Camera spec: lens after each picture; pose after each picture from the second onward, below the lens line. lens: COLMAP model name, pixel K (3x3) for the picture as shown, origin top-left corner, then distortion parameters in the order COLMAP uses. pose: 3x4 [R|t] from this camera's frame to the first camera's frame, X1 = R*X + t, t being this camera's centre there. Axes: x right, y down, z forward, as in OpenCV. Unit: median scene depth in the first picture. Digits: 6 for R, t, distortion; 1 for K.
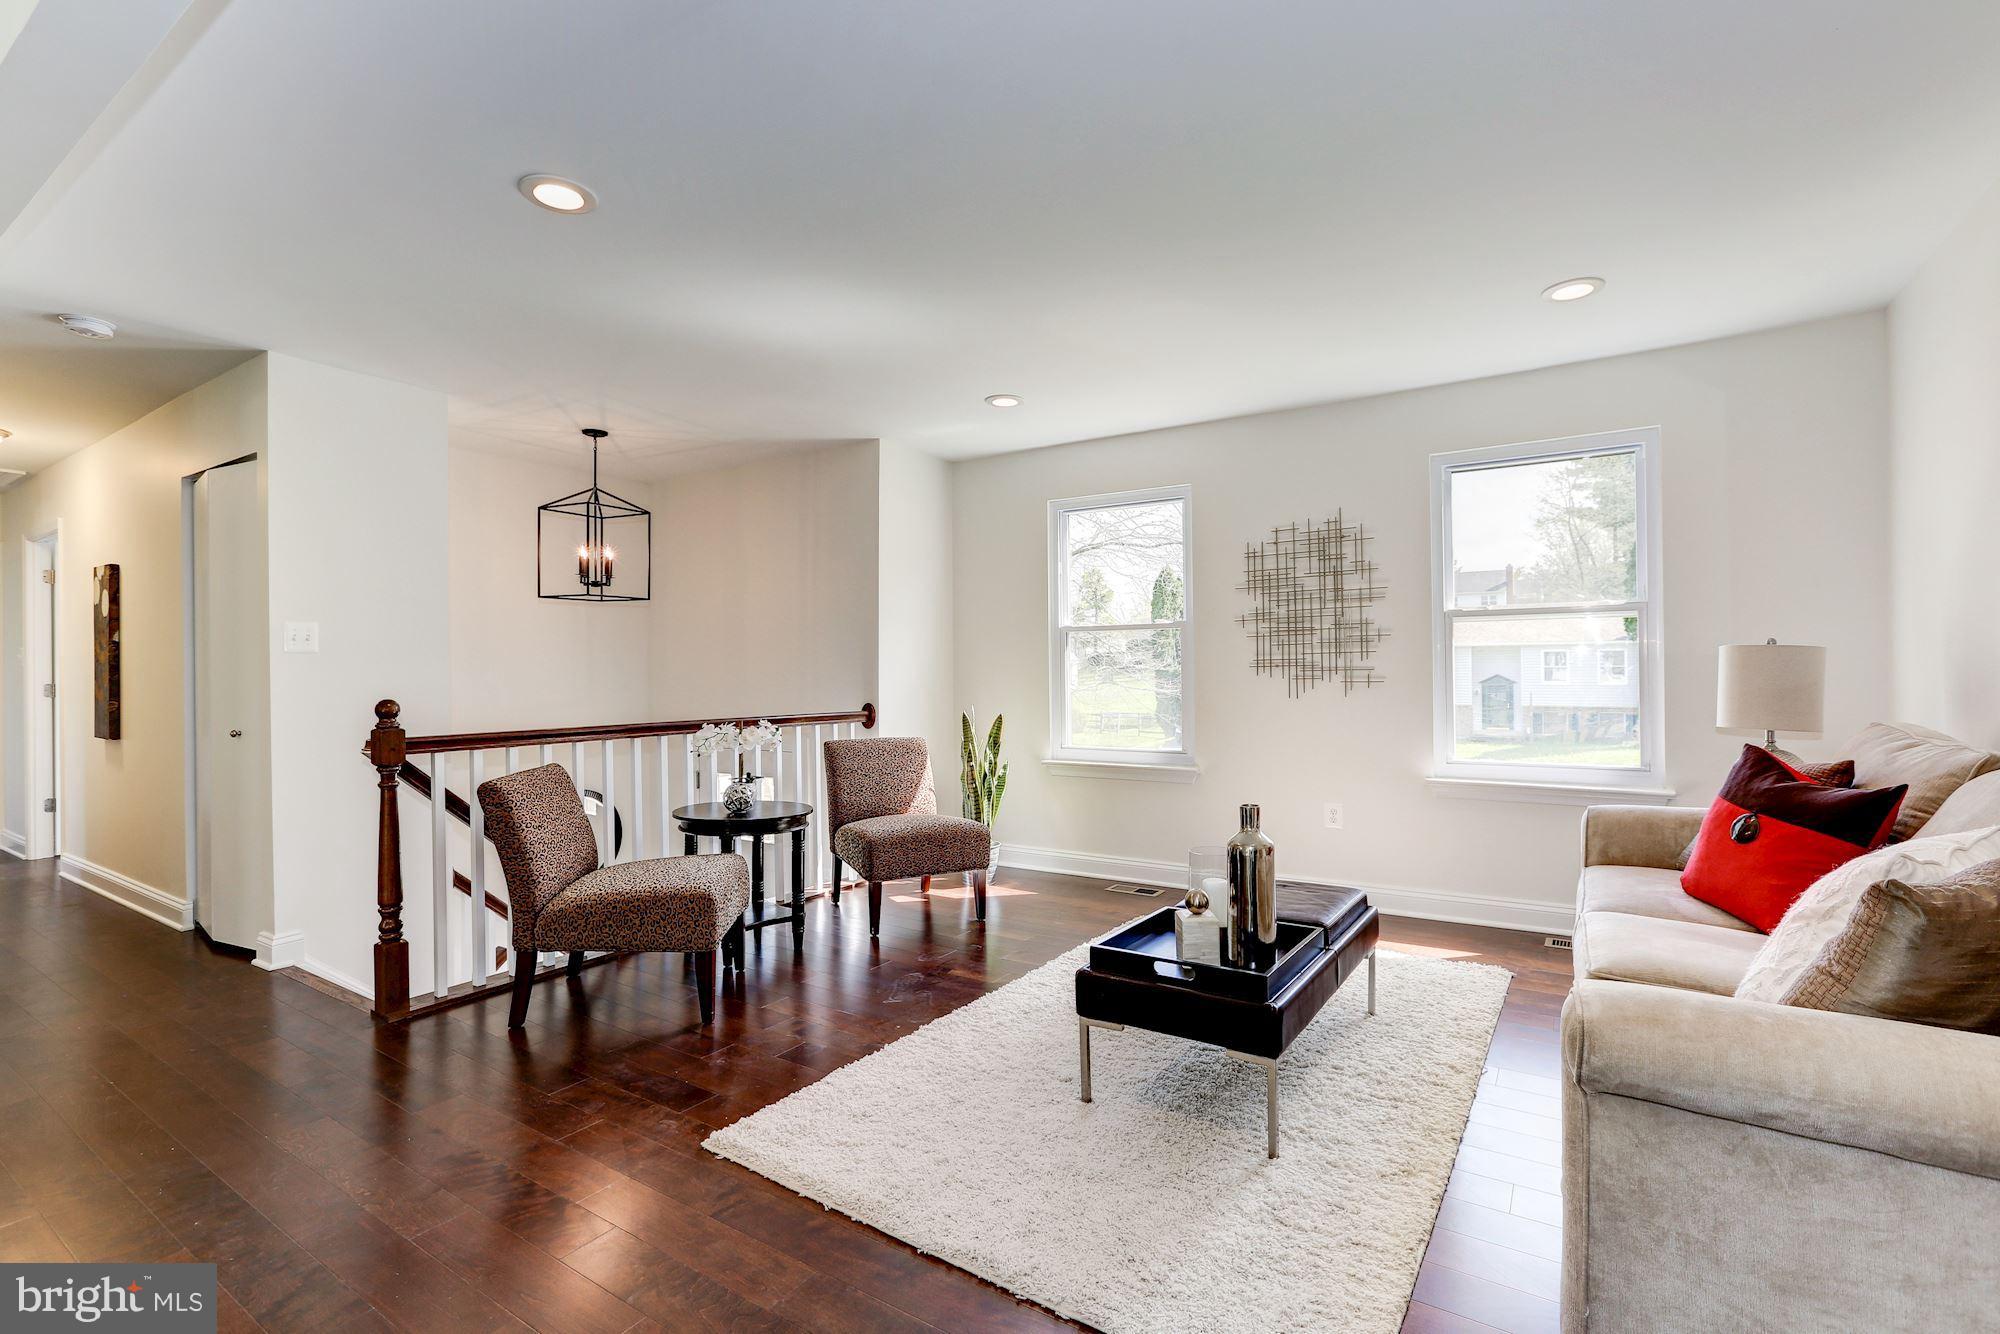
lens RADIAL K [[893.4, 0, 1005.9], [0, 893.4, 665.5], [0, 0, 1]] dist [-0.032987, 0.015863]
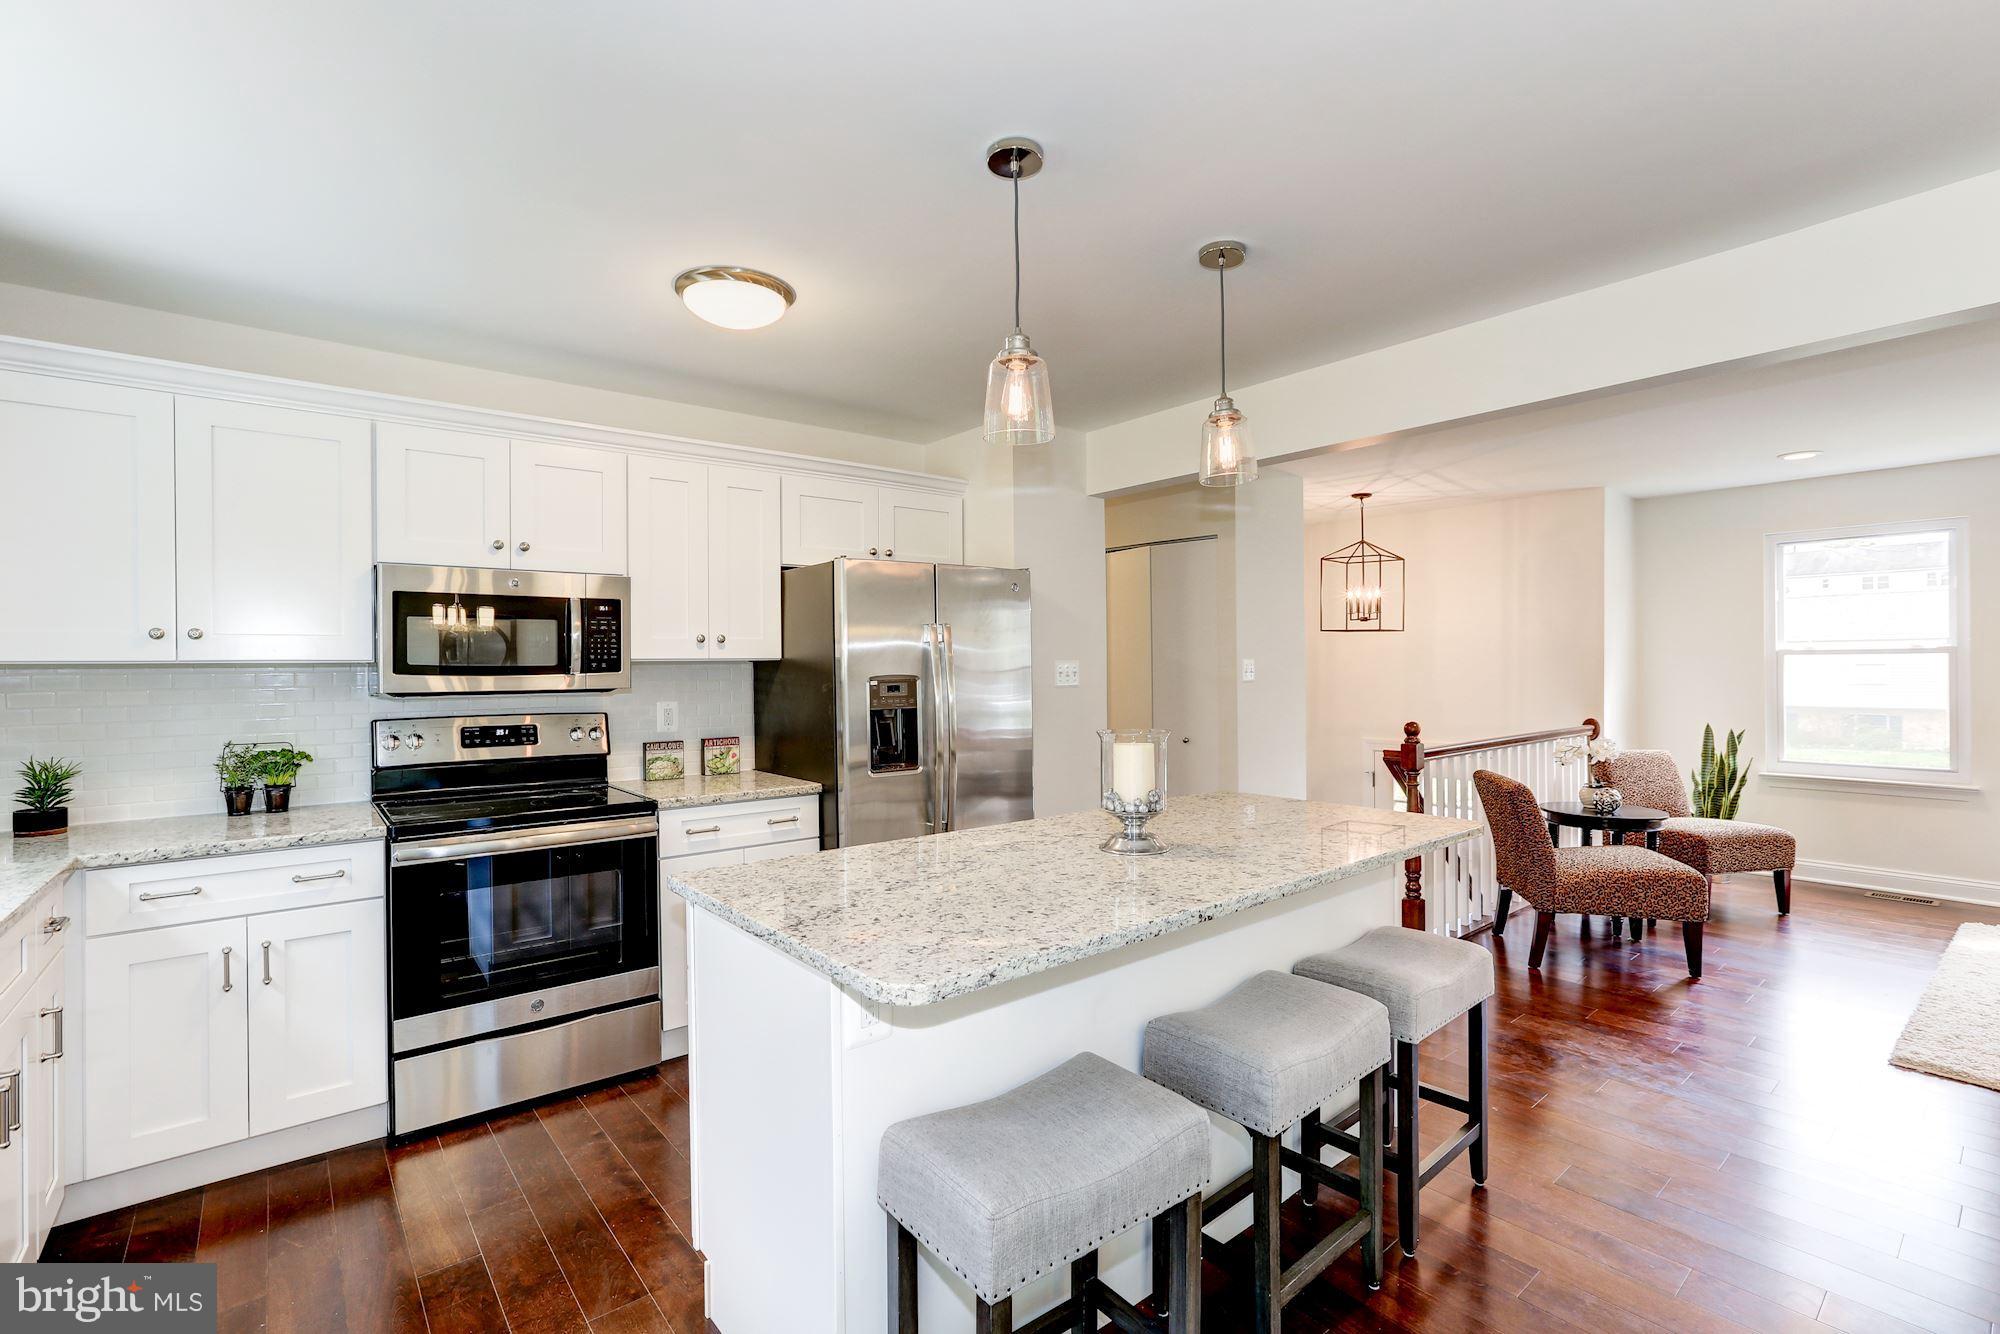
lens RADIAL K [[893.4, 0, 1005.9], [0, 893.4, 665.5], [0, 0, 1]] dist [-0.032987, 0.015863]
pose [[0.956685, -0.000802, -0.291124, -0.610853], [0.003131, 0.999967, 0.007533, -0.040605], [0.291108, -0.008118, 0.956656, -0.337677]]
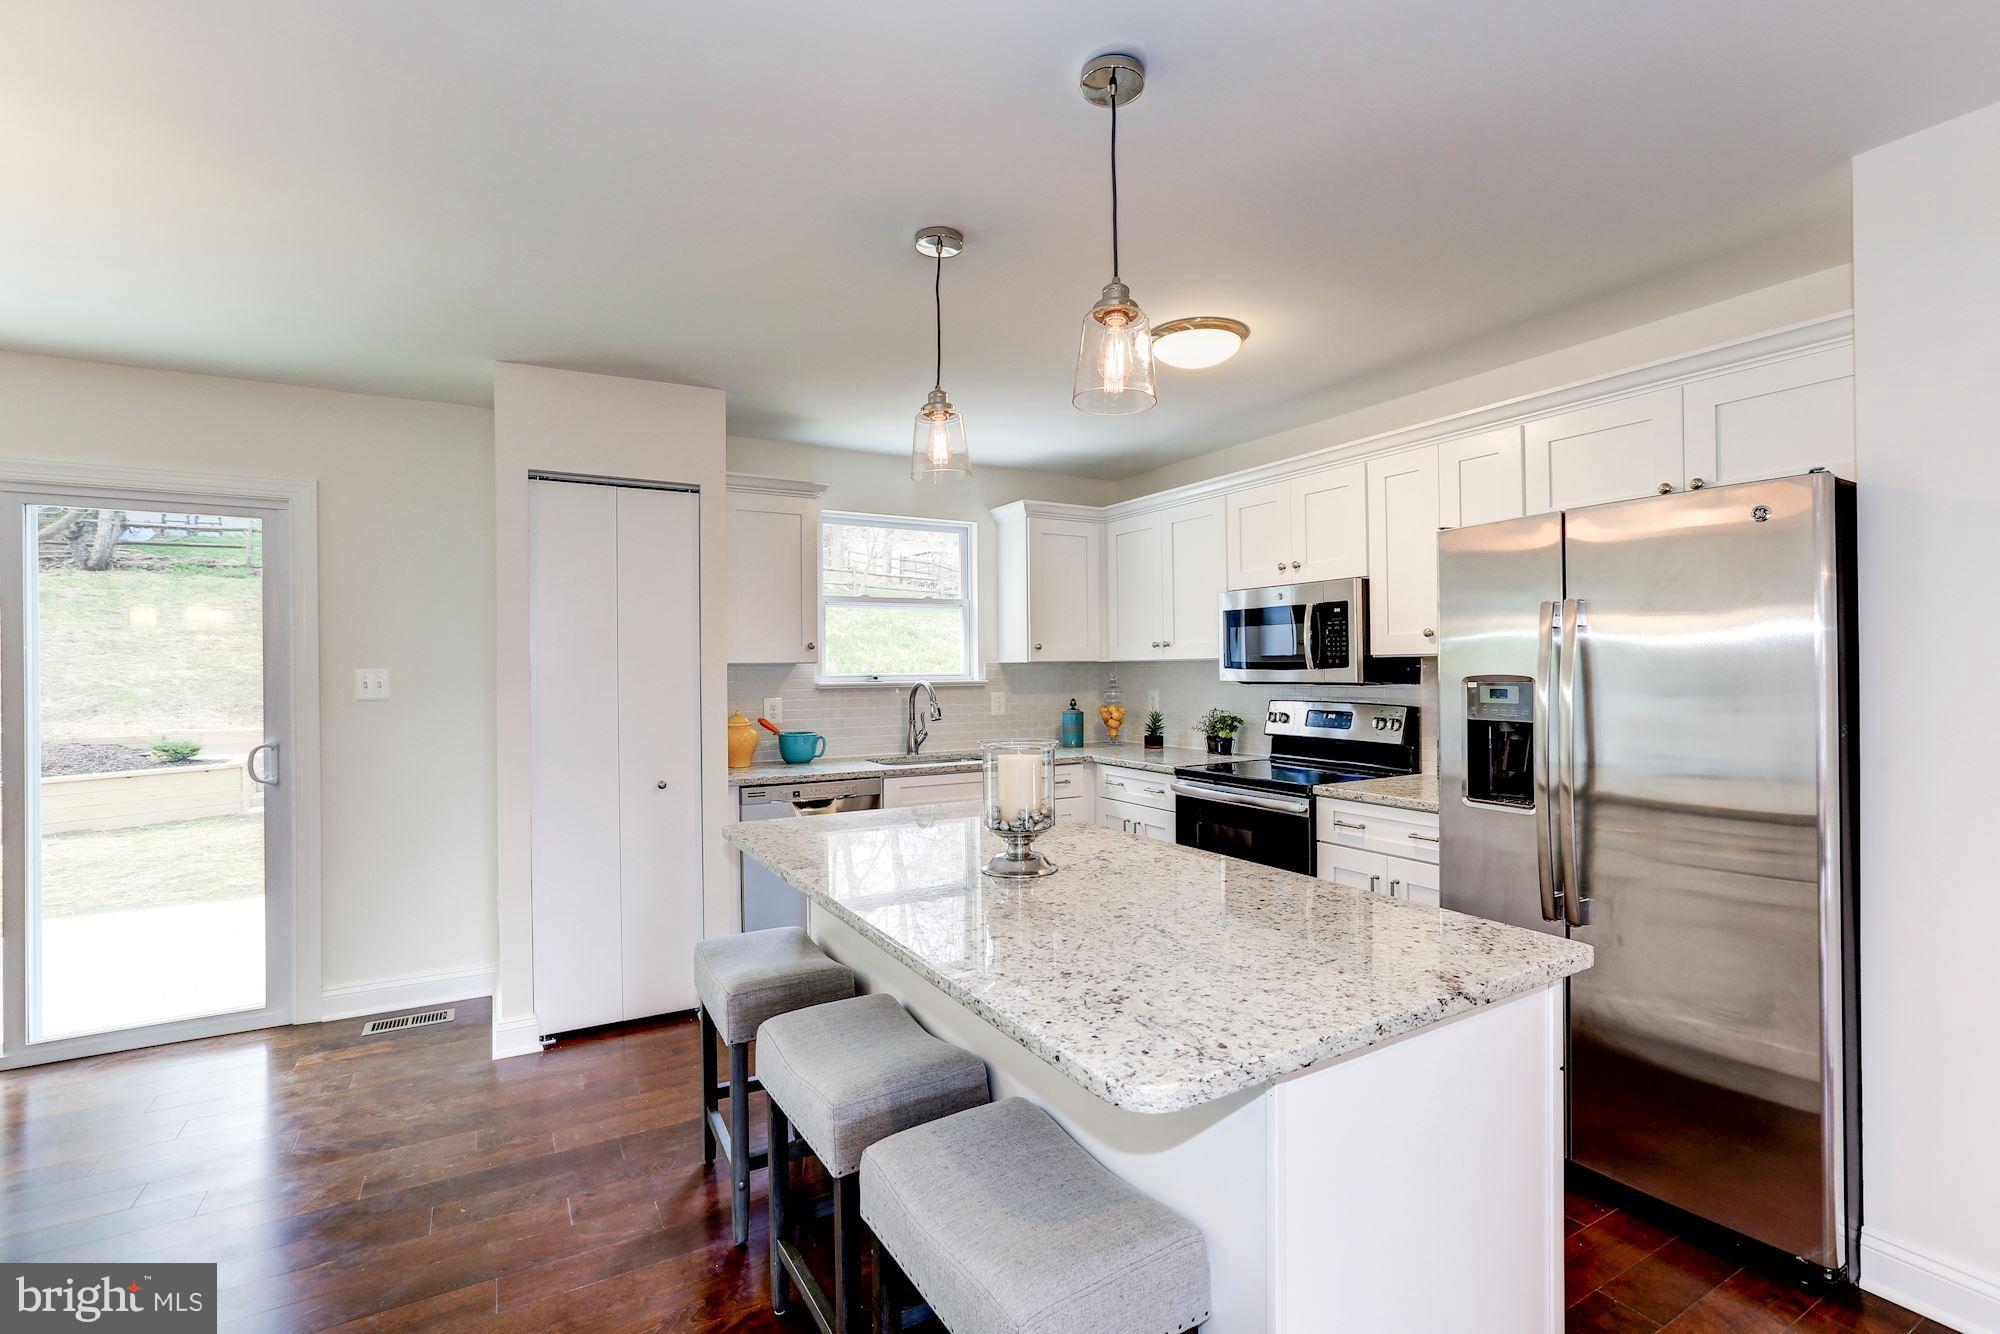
lens RADIAL K [[893.4, 0, 1005.9], [0, 893.4, 665.5], [0, 0, 1]] dist [-0.032987, 0.015863]
pose [[-0.427619, 0.012470, -0.903873, -0.281231], [0.023608, 0.999718, 0.002623, -0.041985], [0.903651, -0.020217, -0.427793, 0.324065]]
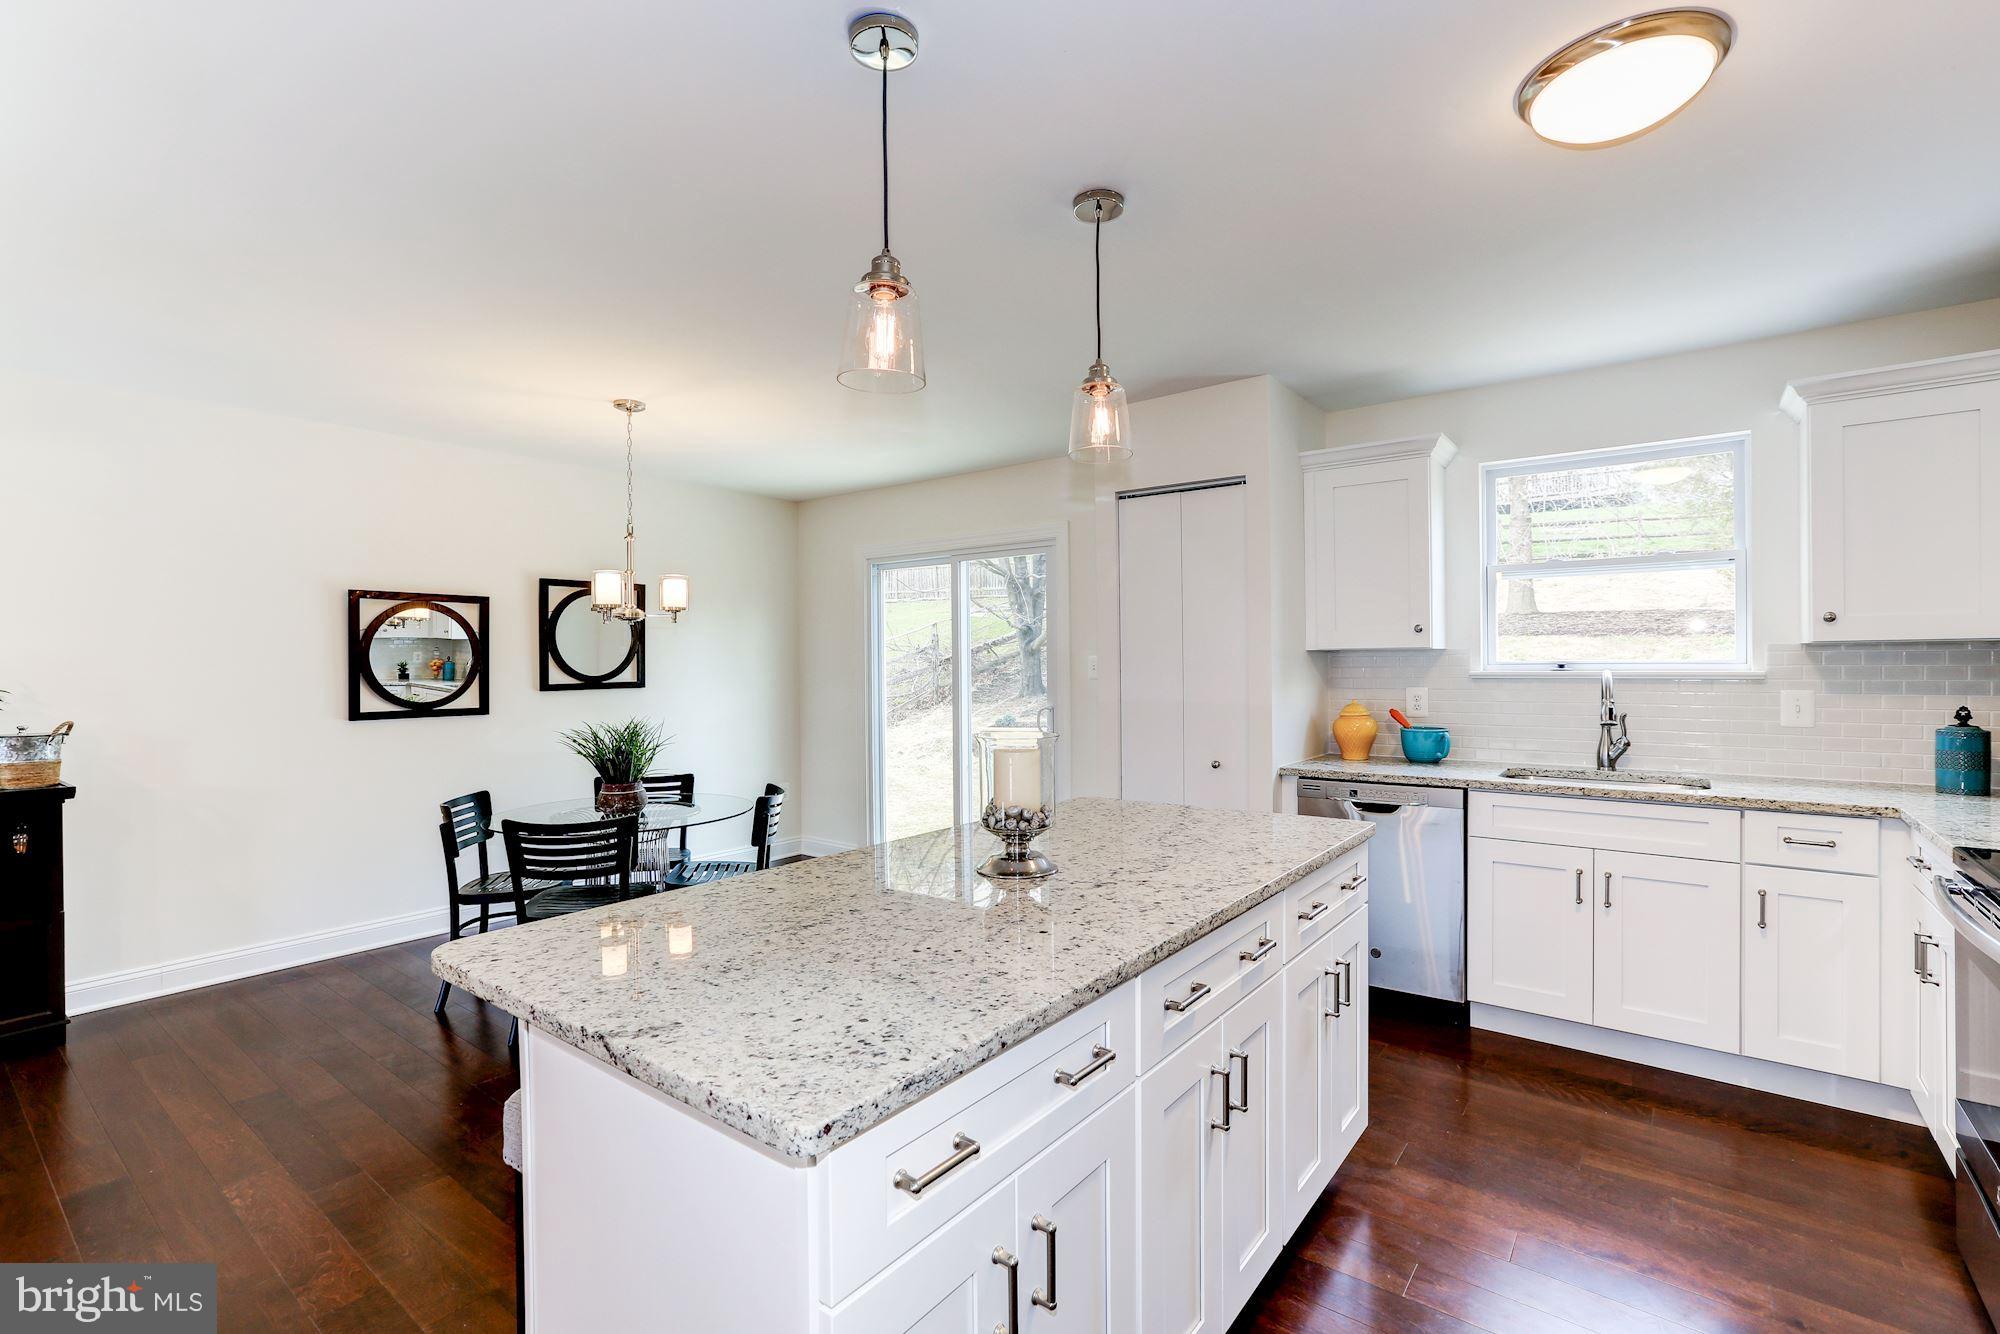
lens RADIAL K [[893.4, 0, 1005.9], [0, 893.4, 665.5], [0, 0, 1]] dist [-0.032987, 0.015863]
pose [[-0.998526, 0.020506, 0.050262, -0.695638], [0.020155, 0.999769, -0.007481, -0.032889], [-0.050404, -0.006457, -0.998708, 0.556677]]
